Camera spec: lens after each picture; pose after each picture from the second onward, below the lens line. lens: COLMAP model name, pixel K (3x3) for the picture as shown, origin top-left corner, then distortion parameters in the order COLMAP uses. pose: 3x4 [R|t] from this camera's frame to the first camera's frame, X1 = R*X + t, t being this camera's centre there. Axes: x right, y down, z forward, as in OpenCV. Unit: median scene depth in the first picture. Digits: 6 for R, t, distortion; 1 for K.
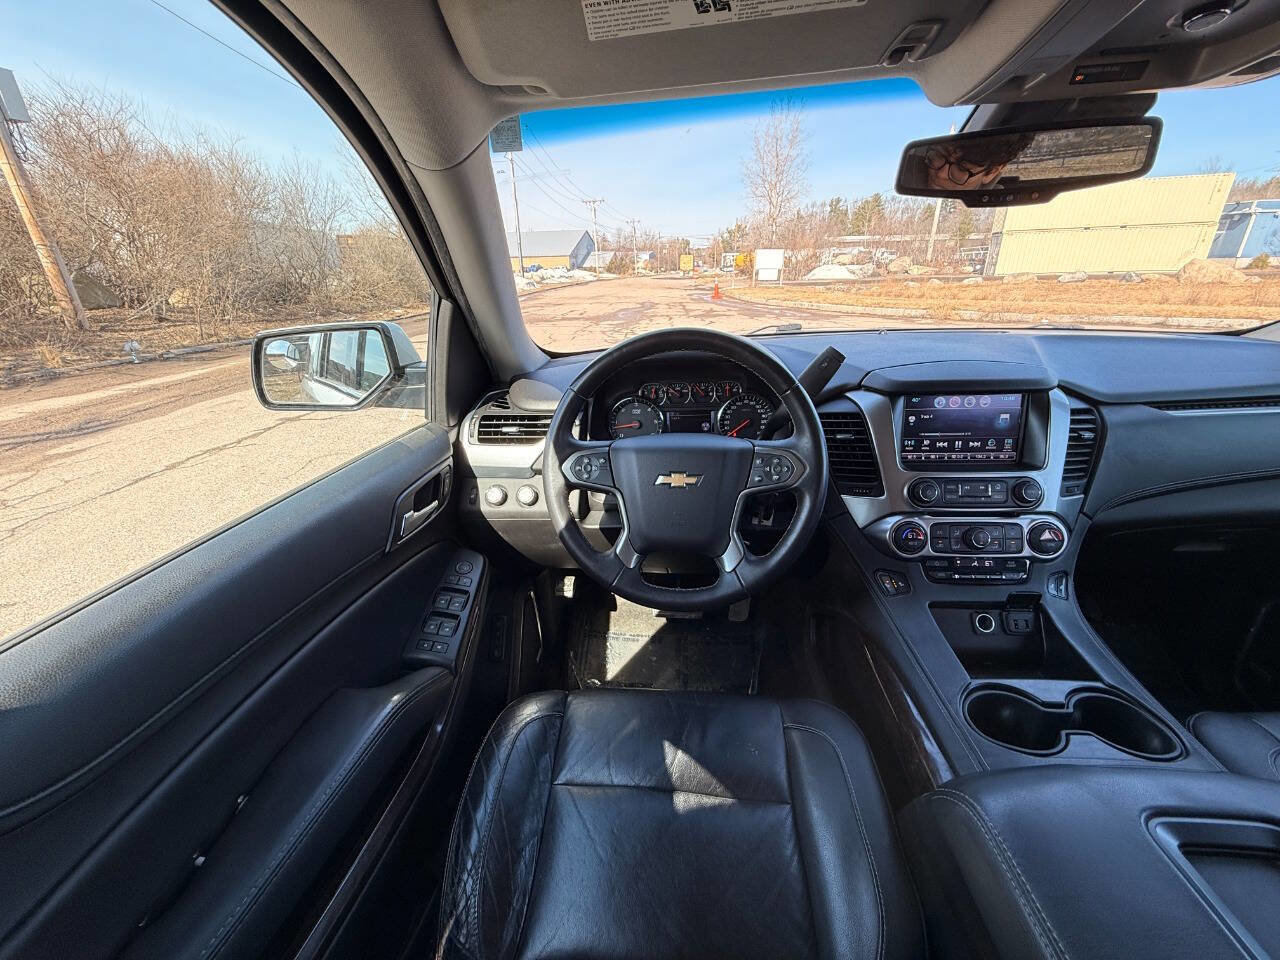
lens RADIAL K [[498.0, 0, 638.2], [0, 498.0, 485.4], [0, 0, 1]] dist [0.001674, 0.000960]
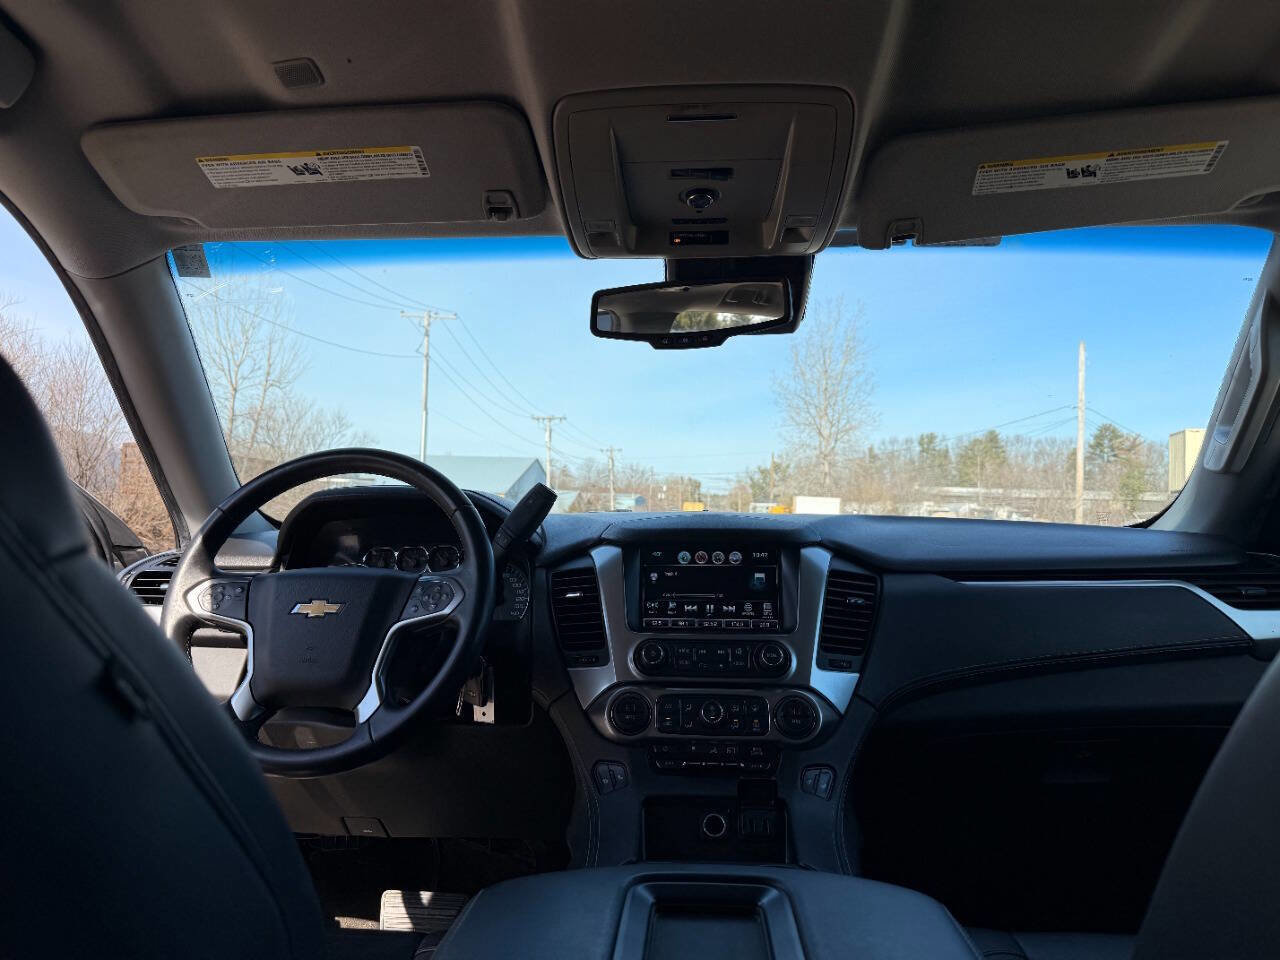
lens RADIAL K [[892.8, 0, 629.1], [0, 892.8, 493.6], [0, 0, 1]] dist [0.043687, -0.034943]
pose [[0.998724, 0.048955, 0.012393, 0.482235], [-0.039027, 0.903984, -0.425782, 0.373726], [-0.032047, 0.424755, 0.904741, -0.395630]]
